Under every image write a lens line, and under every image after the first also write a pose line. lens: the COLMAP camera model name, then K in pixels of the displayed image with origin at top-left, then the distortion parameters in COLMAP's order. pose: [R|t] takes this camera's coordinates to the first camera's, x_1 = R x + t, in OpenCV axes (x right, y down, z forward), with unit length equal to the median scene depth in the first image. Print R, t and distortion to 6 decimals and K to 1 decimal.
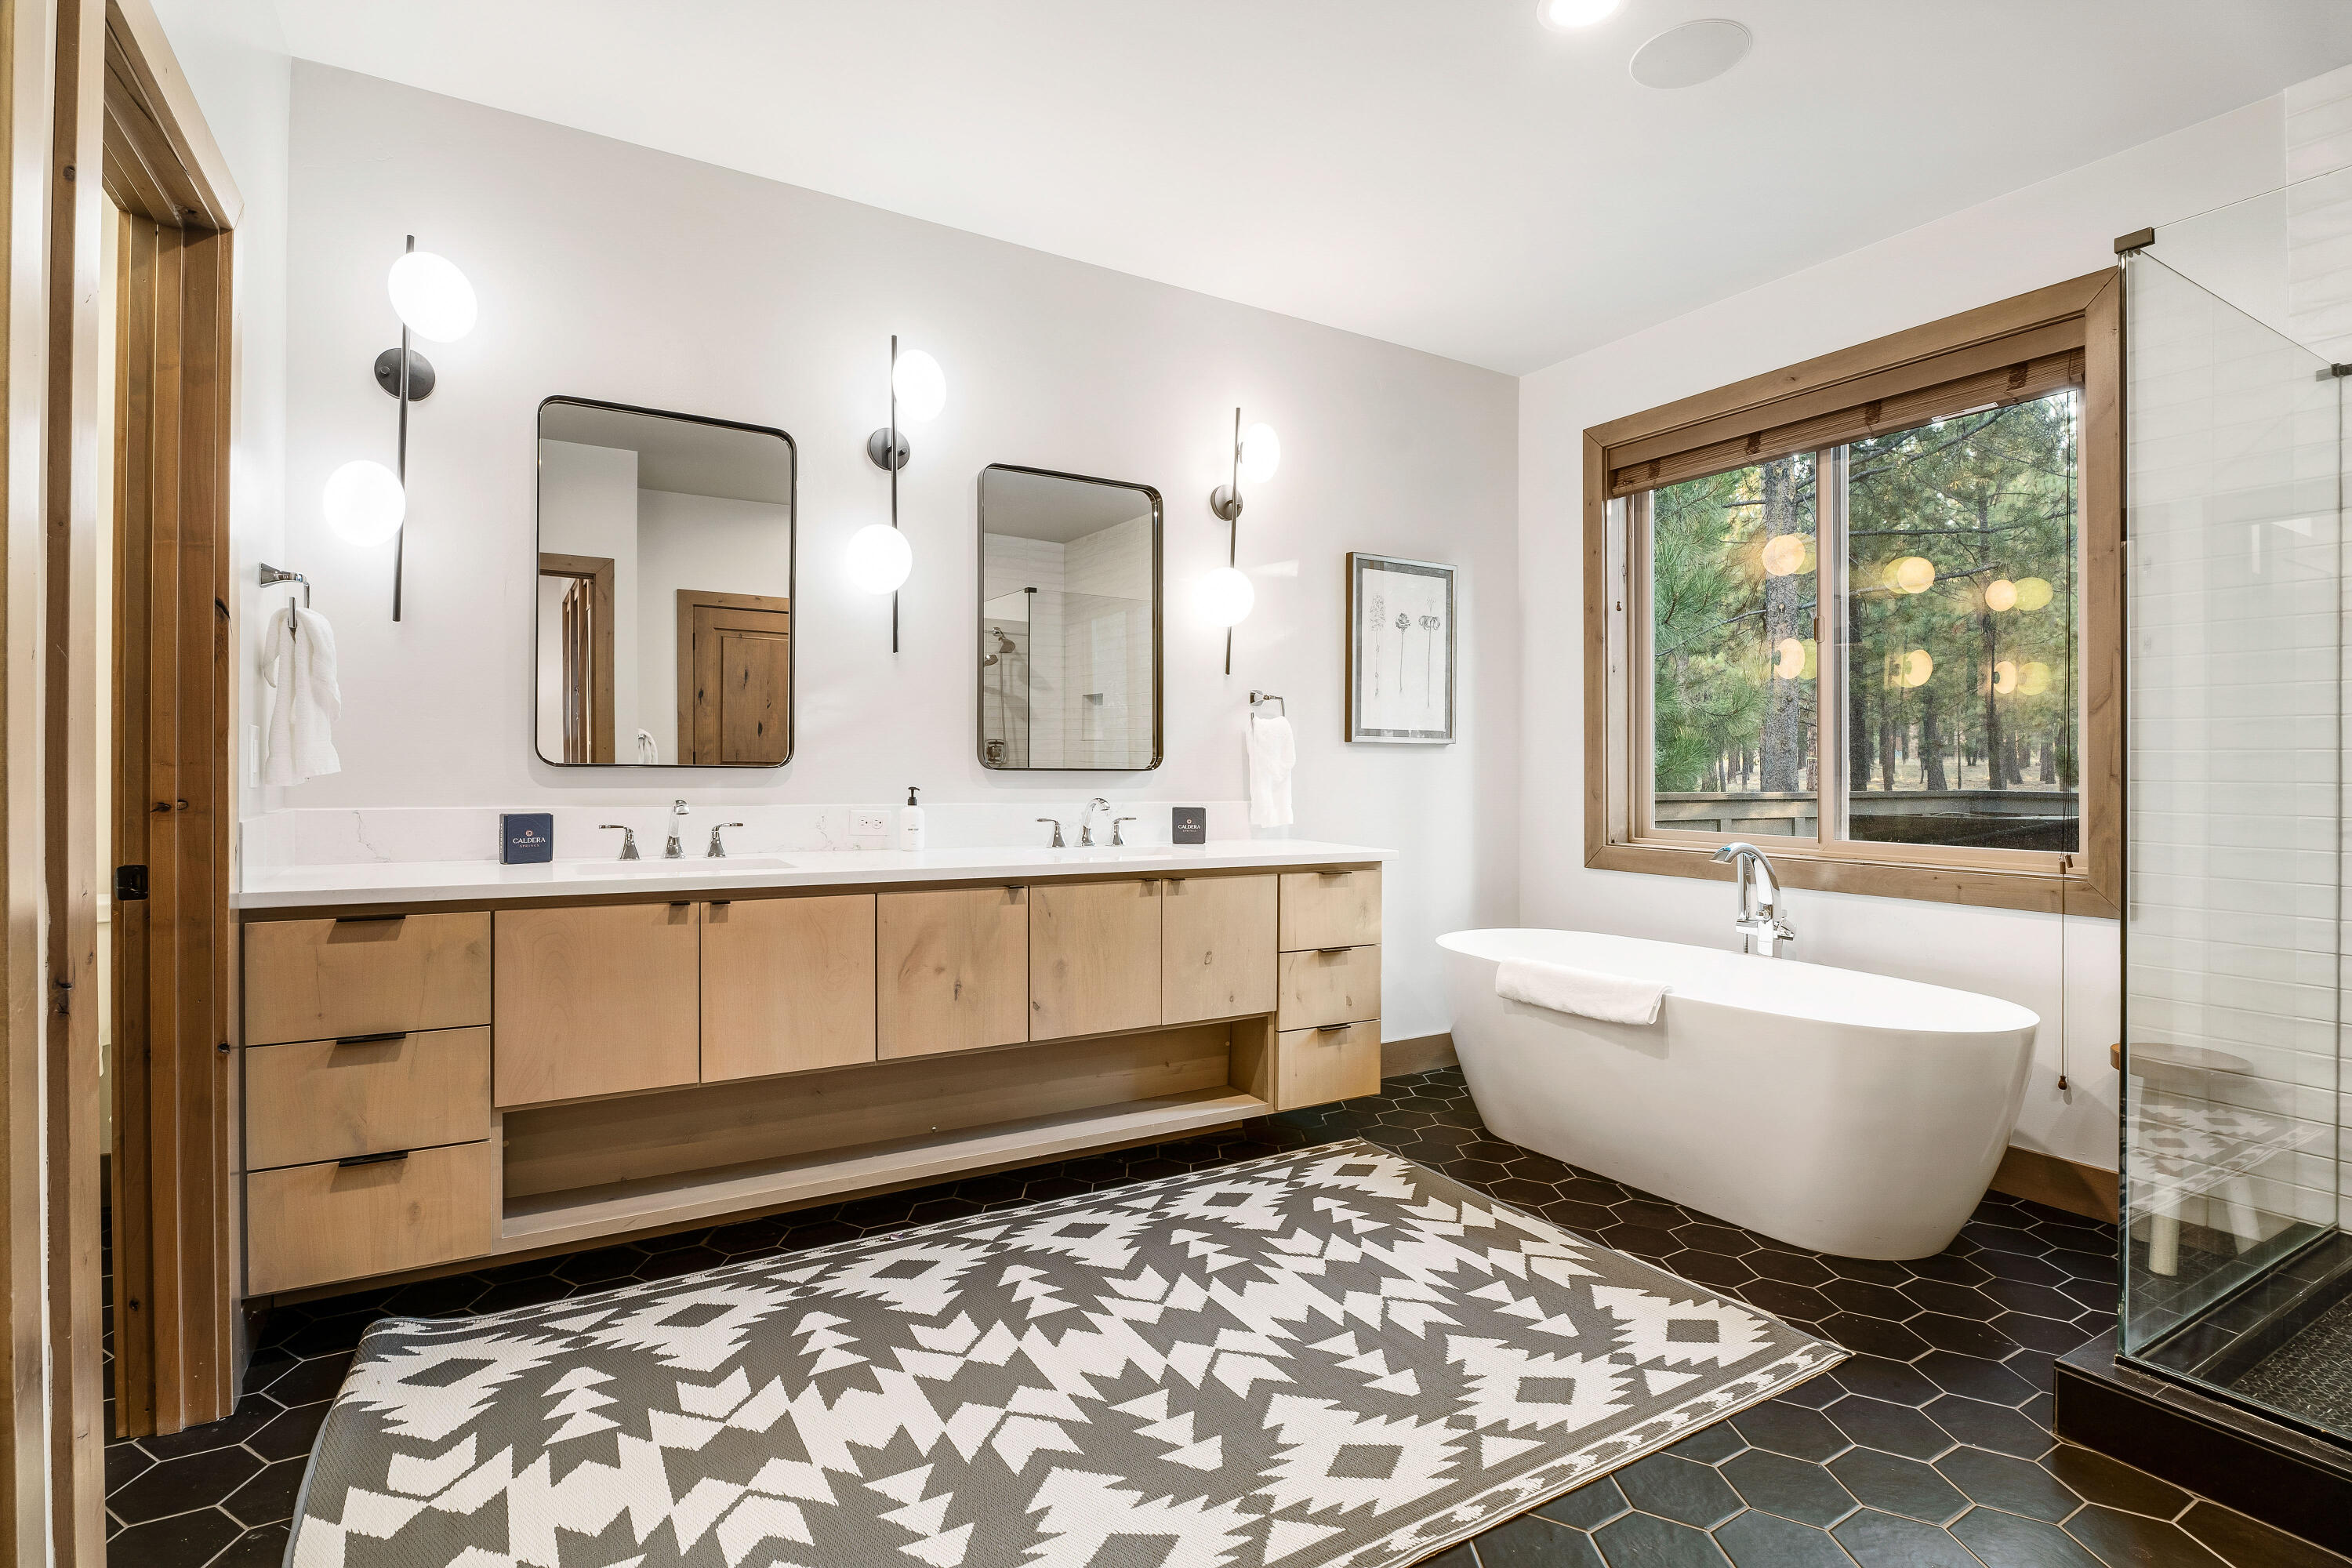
lens RADIAL K [[1133.2, 0, 1175.8], [0, 1133.2, 766.0], [0, 0, 1]] dist [-0.010356, 0.001653]
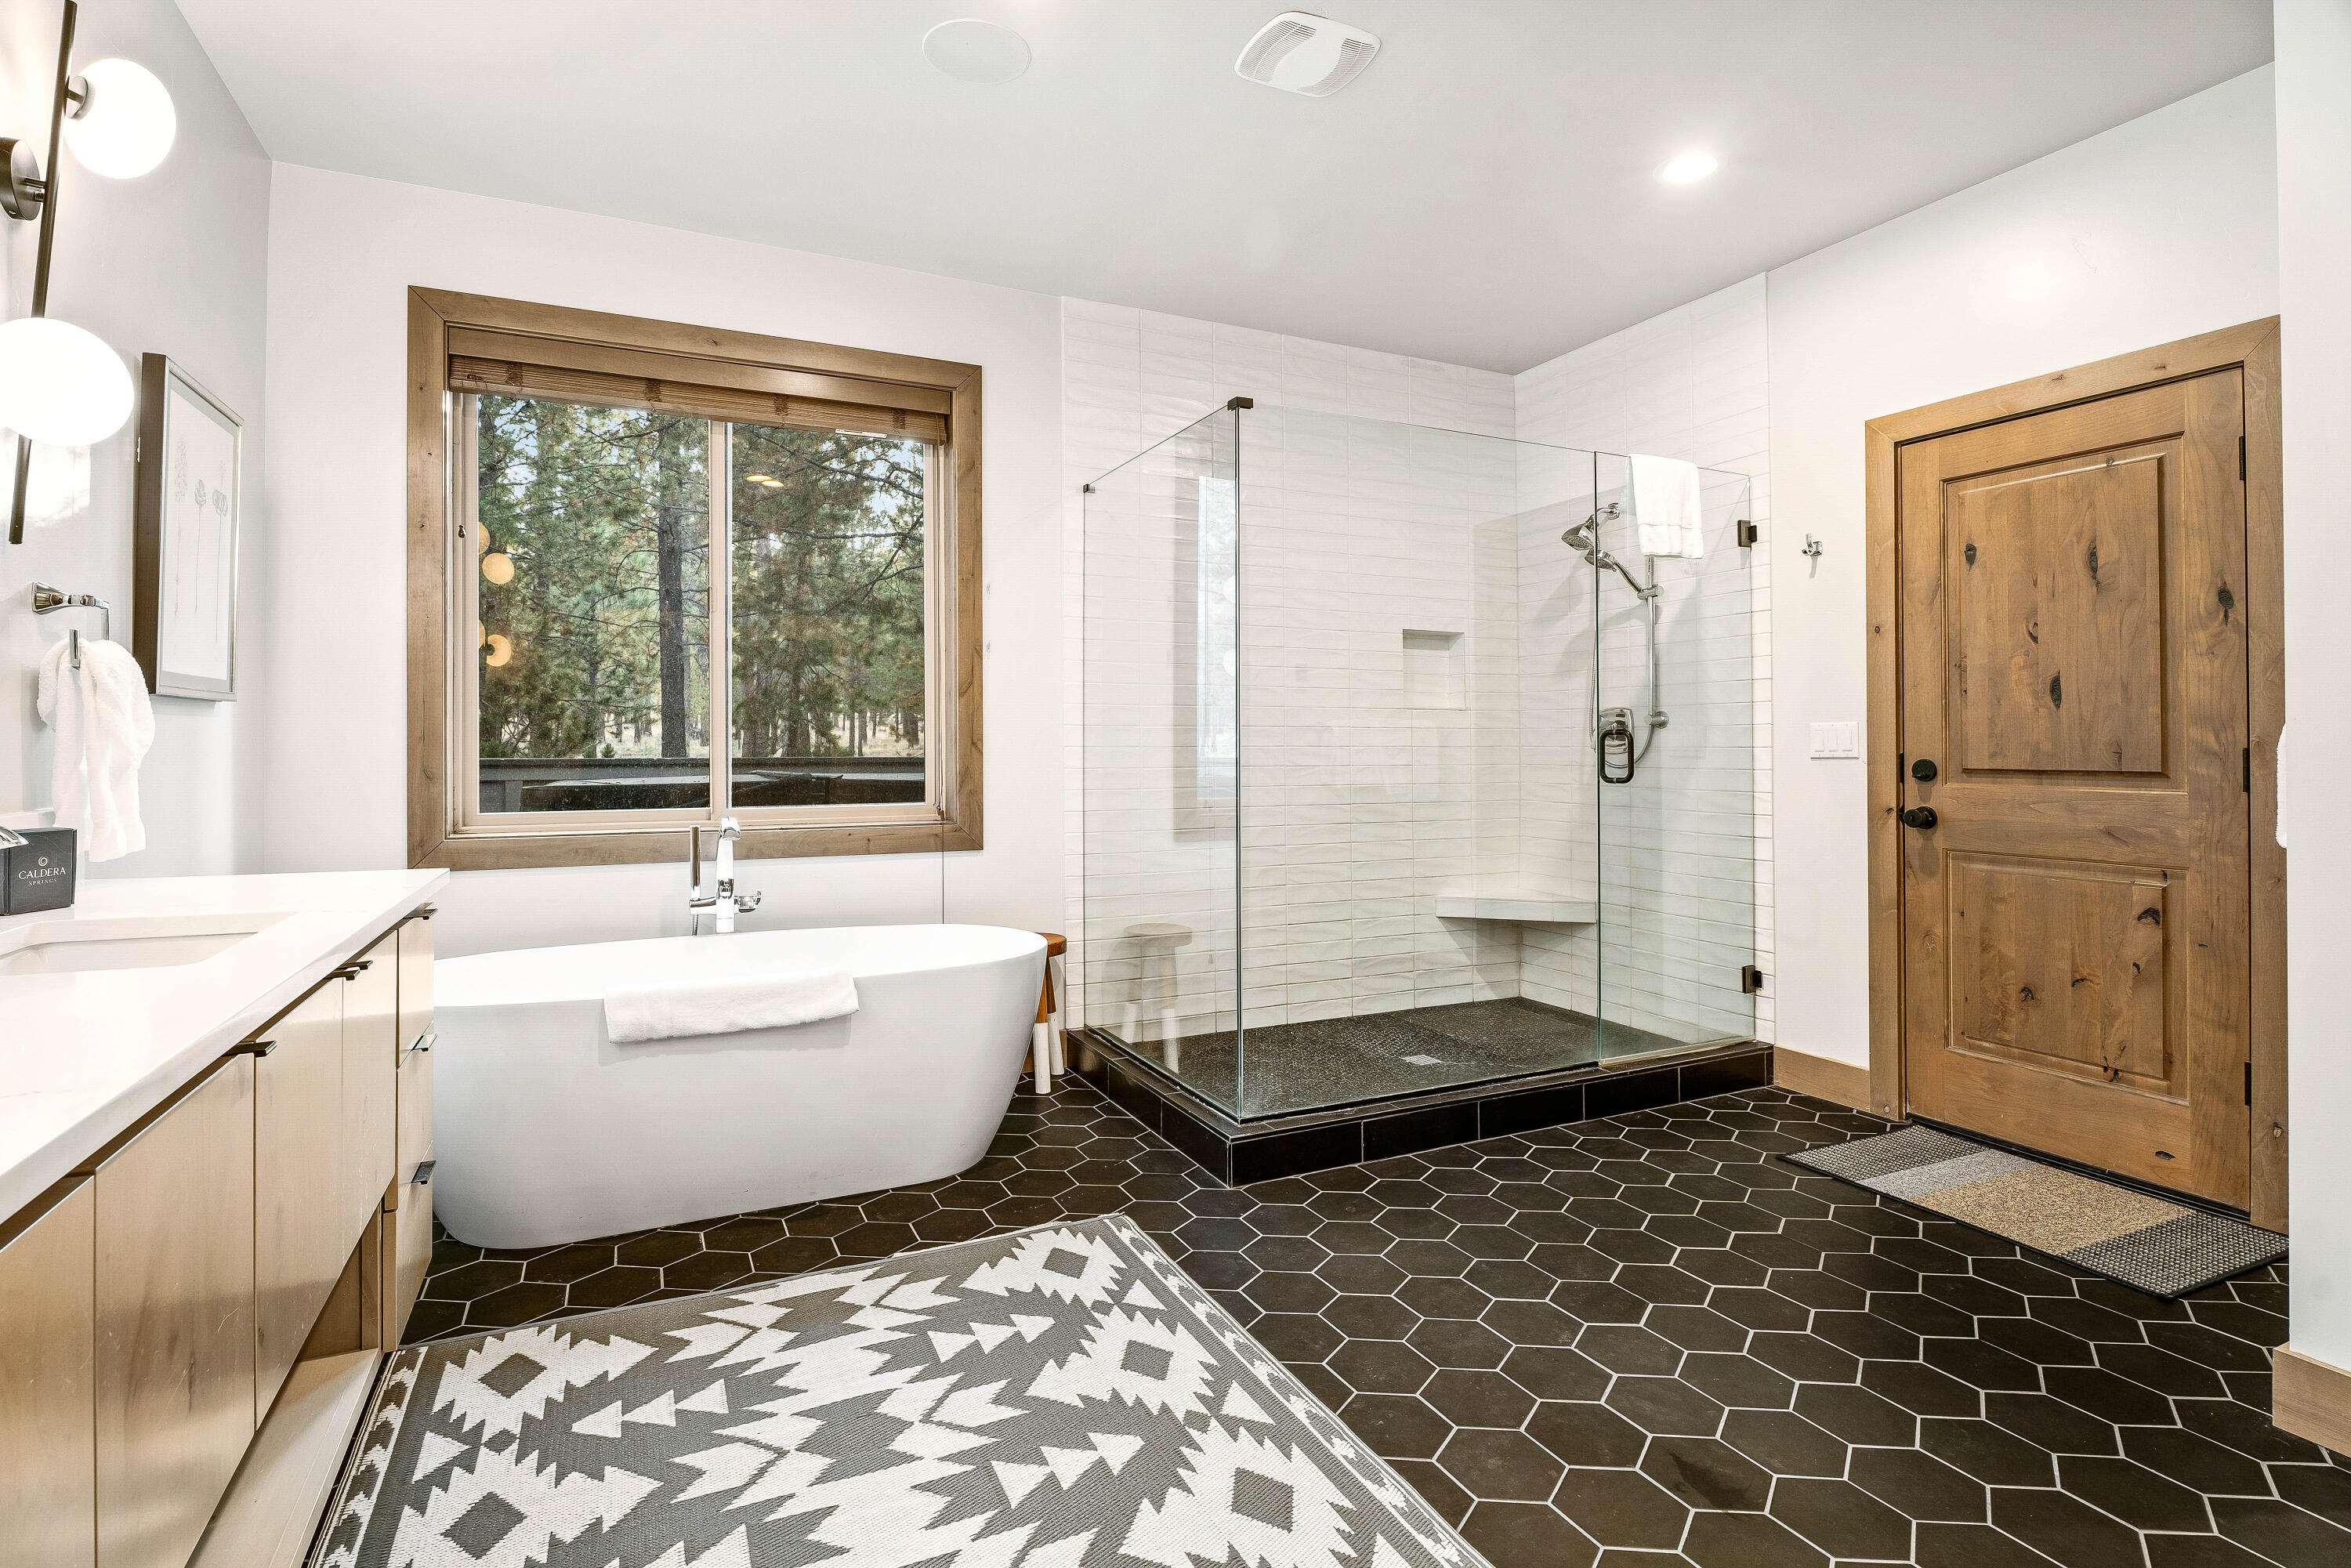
lens RADIAL K [[1132.3, 0, 1169.4], [0, 1132.3, 730.8], [0, 0, 1]] dist [-0.015143, -0.000161]
pose [[0.094108, 0.004308, 0.995553, -0.492954], [0.001335, 0.999989, -0.004454, -0.000243], [-0.995561, 0.001748, 0.094101, 0.653215]]
